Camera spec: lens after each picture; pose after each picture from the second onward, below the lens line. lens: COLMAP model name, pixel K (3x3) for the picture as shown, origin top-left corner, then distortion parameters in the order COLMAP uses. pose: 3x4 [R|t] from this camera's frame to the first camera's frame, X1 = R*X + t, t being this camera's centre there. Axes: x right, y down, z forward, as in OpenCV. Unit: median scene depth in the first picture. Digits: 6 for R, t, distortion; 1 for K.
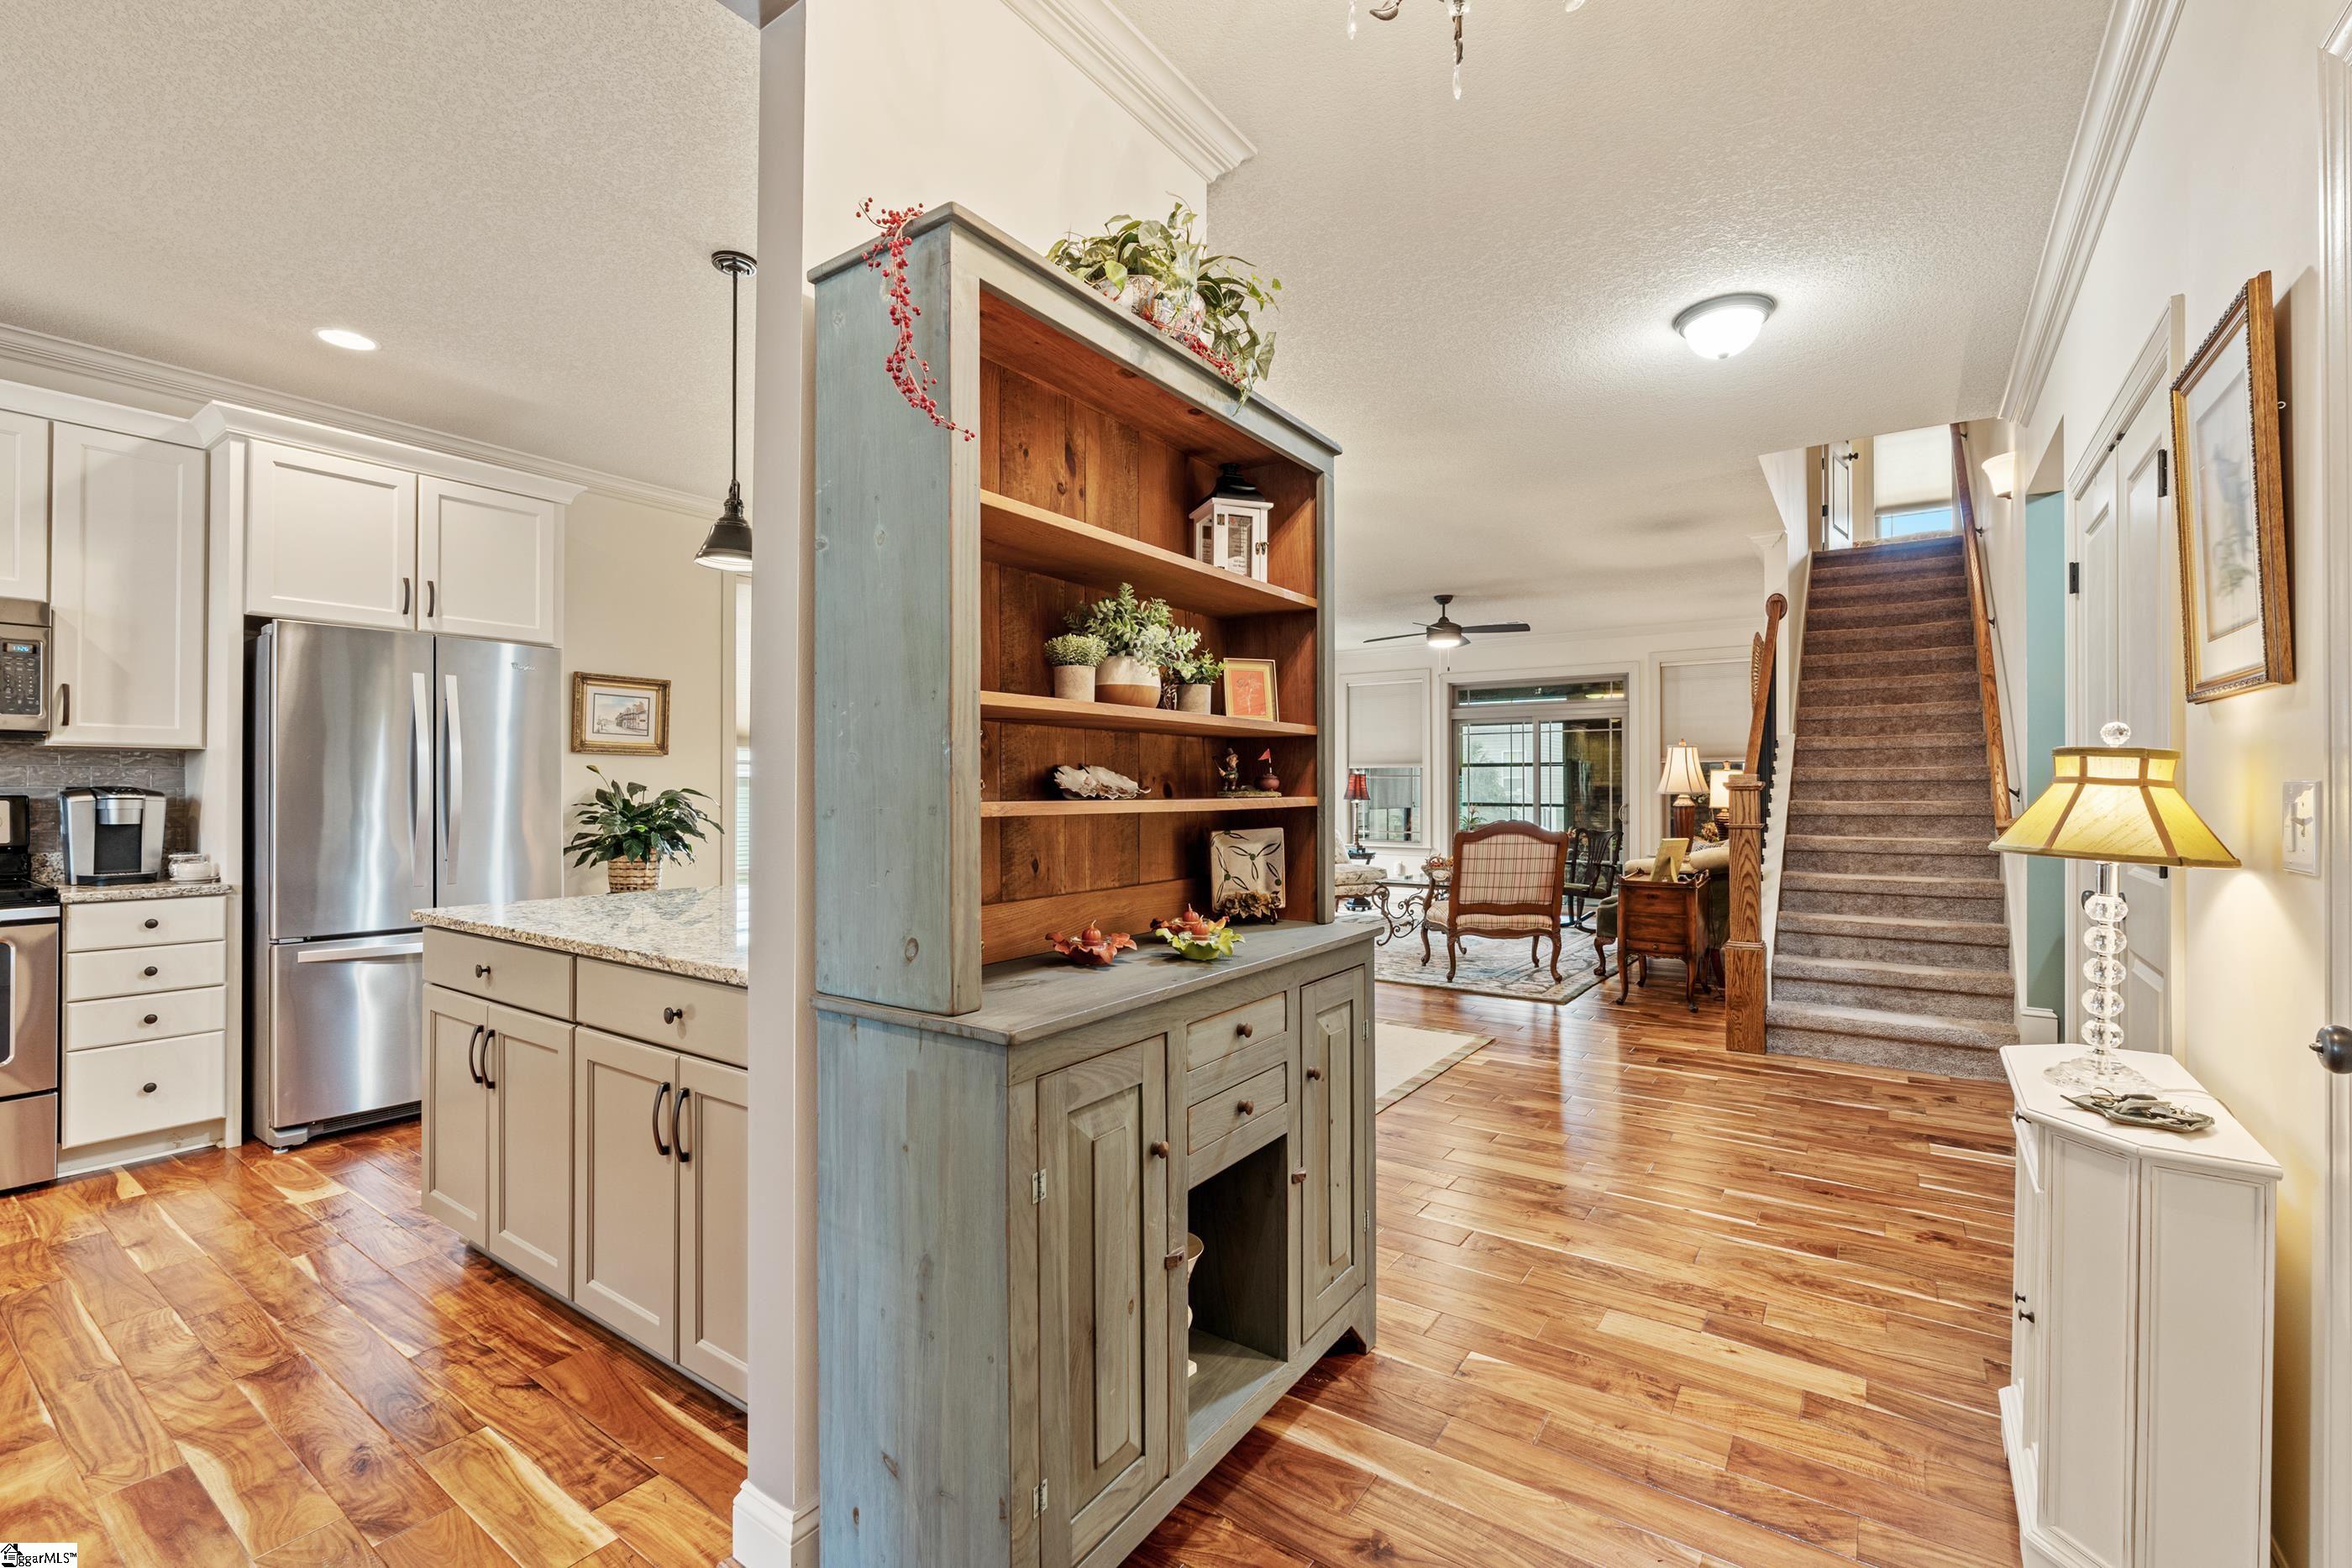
lens RADIAL K [[1023.2, 0, 1173.3], [0, 1023.2, 783.8], [0, 0, 1]] dist [-0.003416, -0.000566]
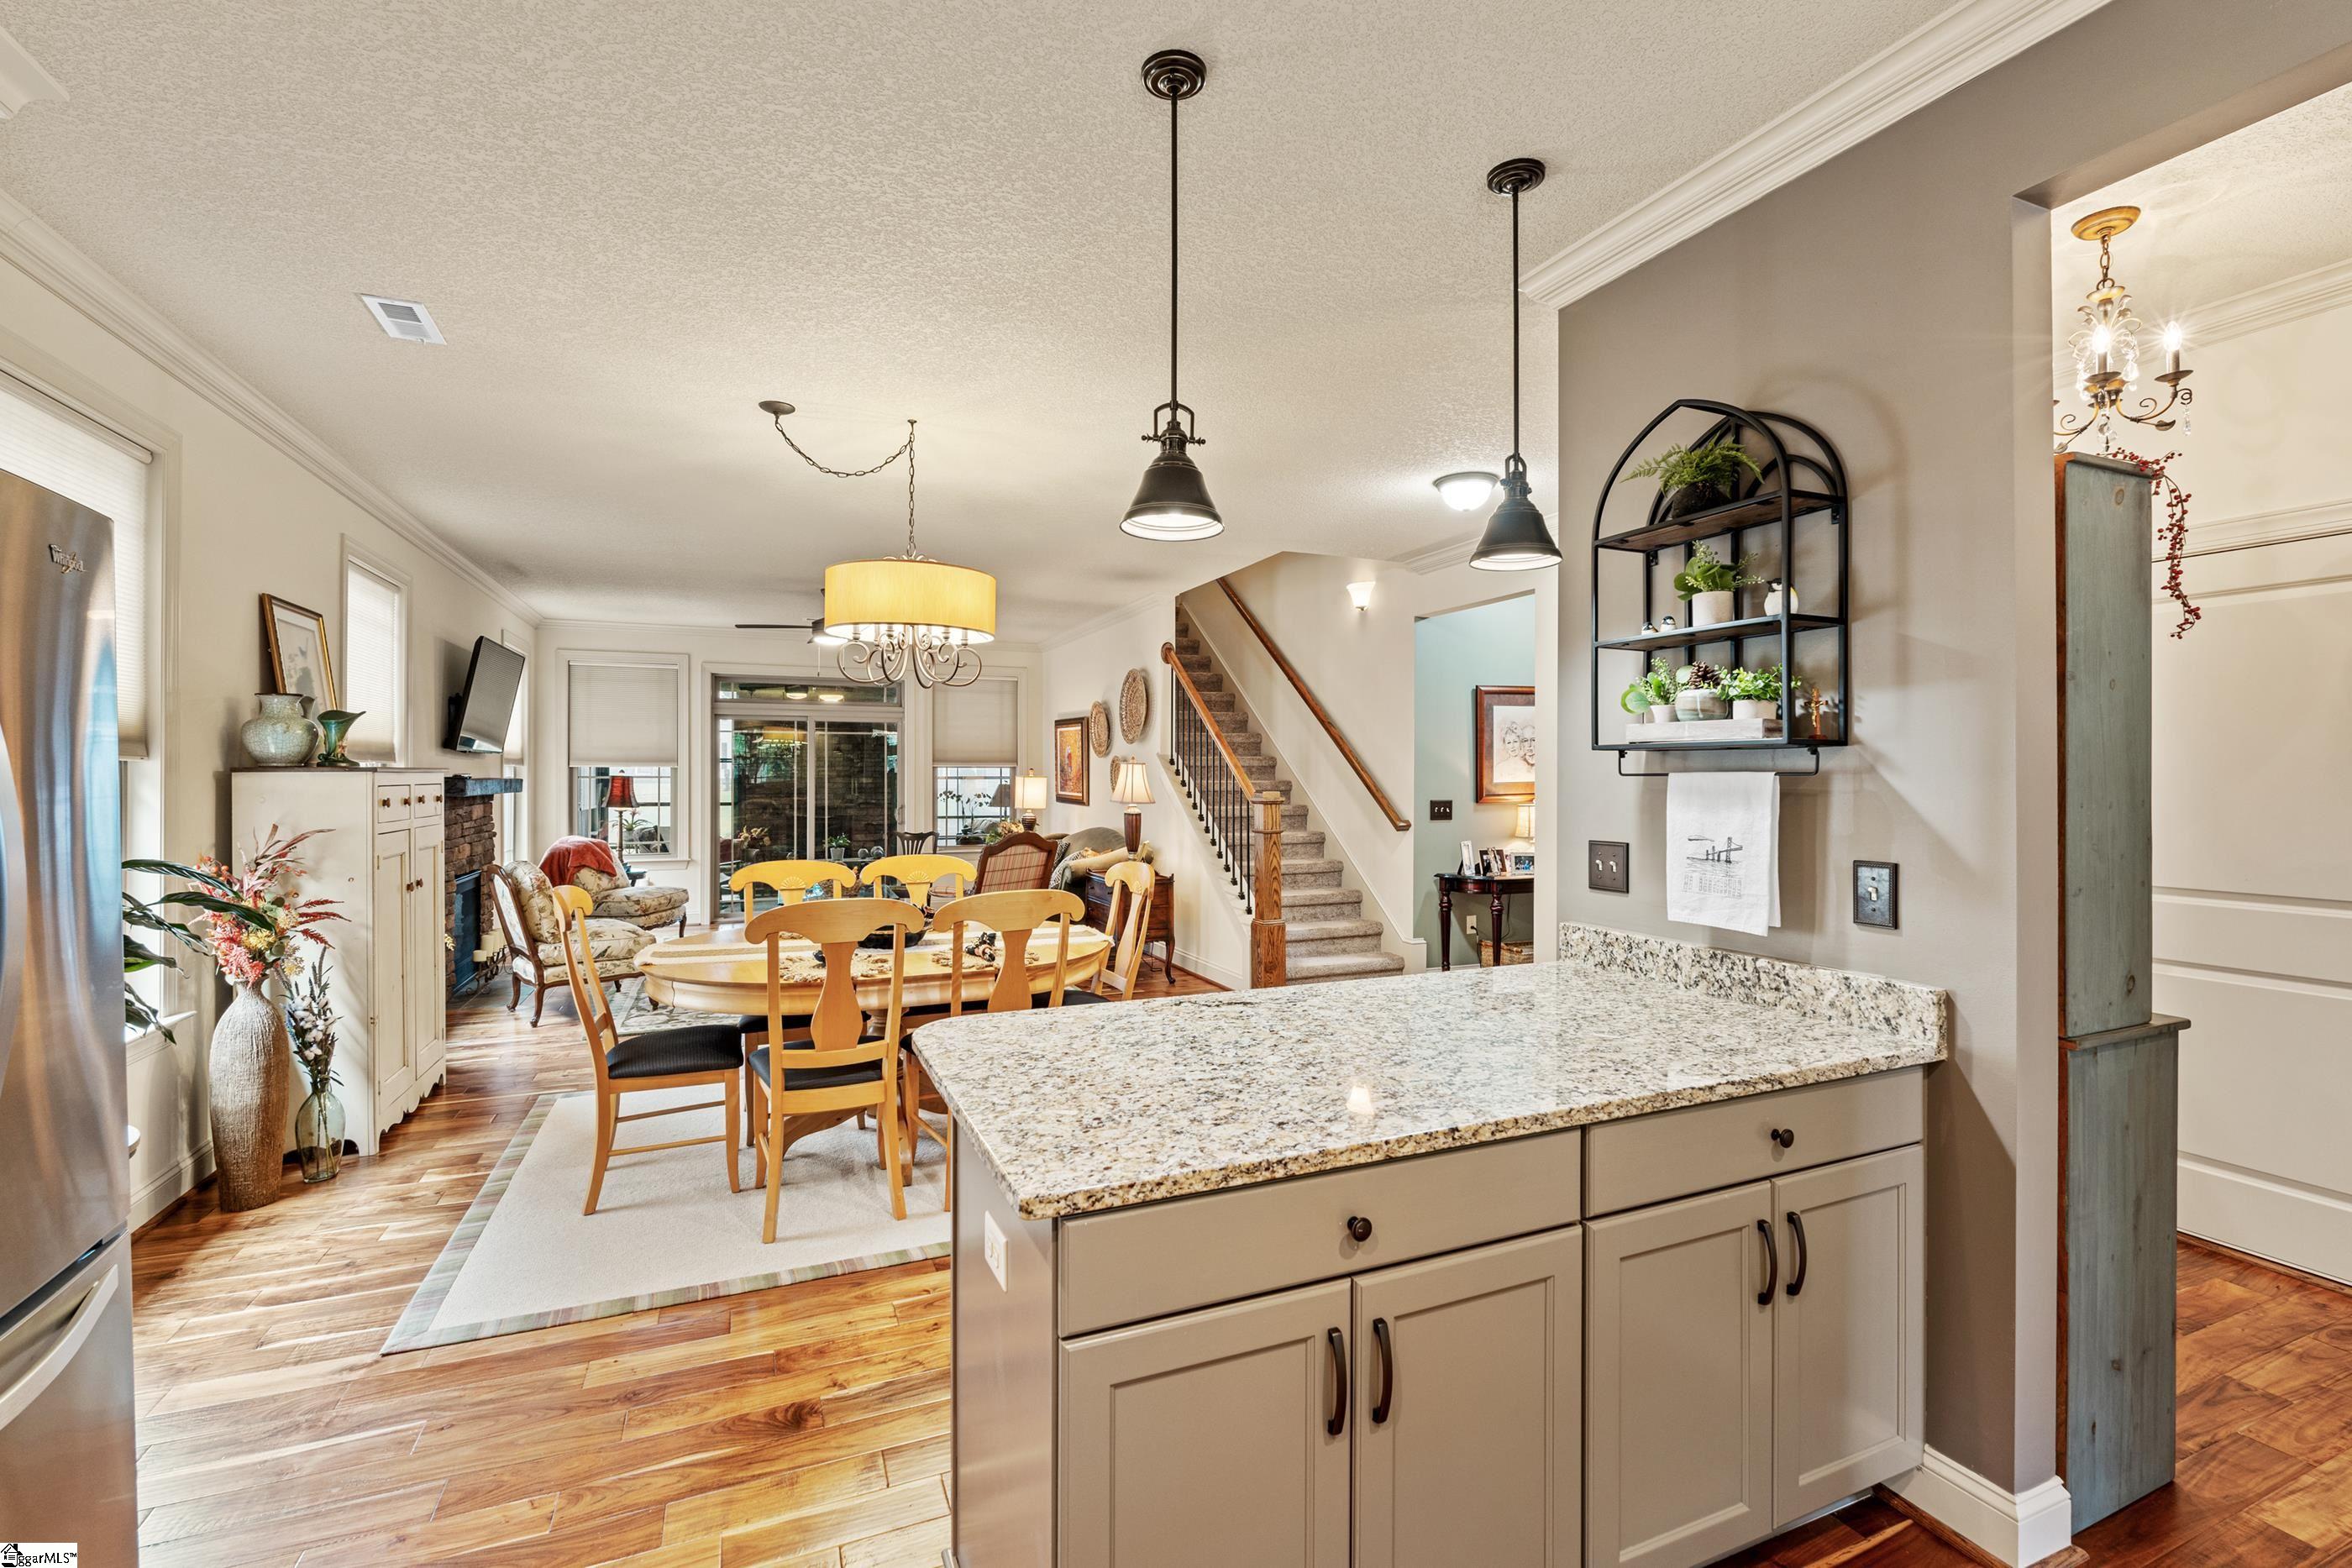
lens RADIAL K [[1023.2, 0, 1192.7], [0, 1023.2, 791.4], [0, 0, 1]] dist [-0.003416, -0.000566]
pose [[0.519750, -0.012339, 0.854229, -0.927955], [-0.007019, 0.999800, 0.018713, -0.051206], [-0.854289, -0.015722, 0.519560, 0.609924]]
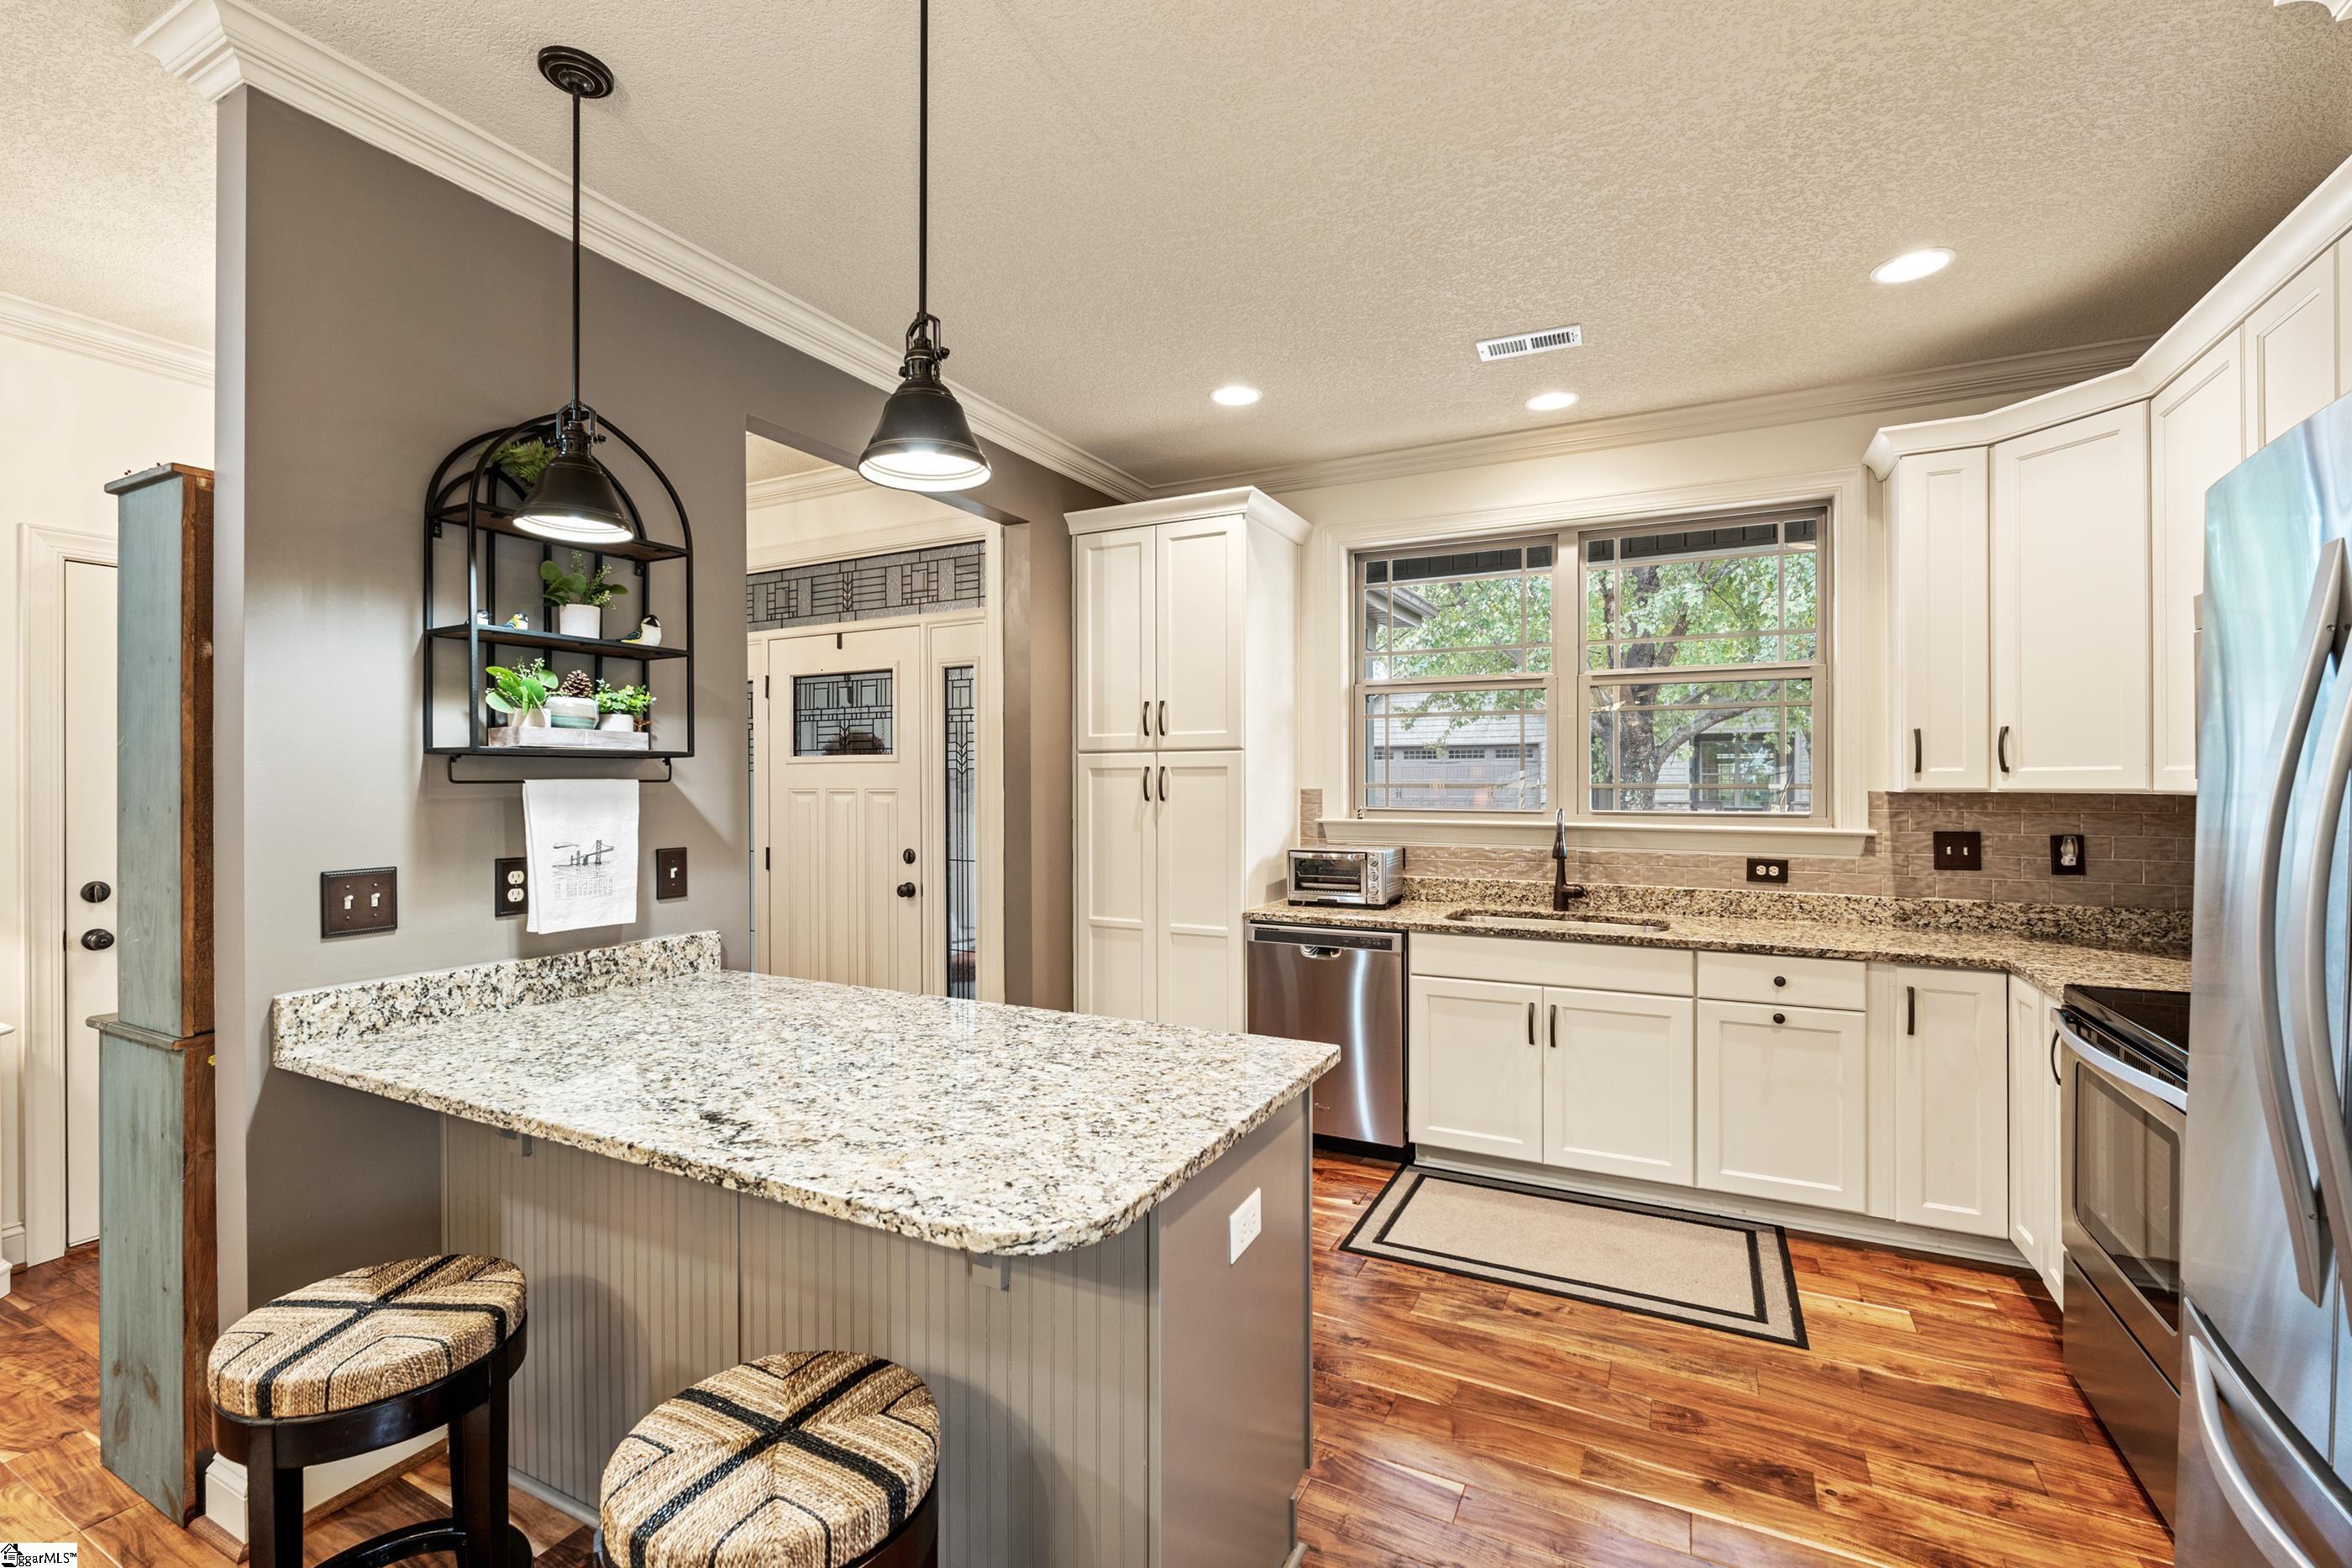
lens RADIAL K [[1023.2, 0, 1161.8], [0, 1023.2, 778.2], [0, 0, 1]] dist [-0.003416, -0.000566]
pose [[-0.992286, 0.001845, -0.123955, -0.411966], [0.002943, 0.999958, -0.008679, -0.046508], [0.123934, -0.008977, -0.992250, 1.533313]]
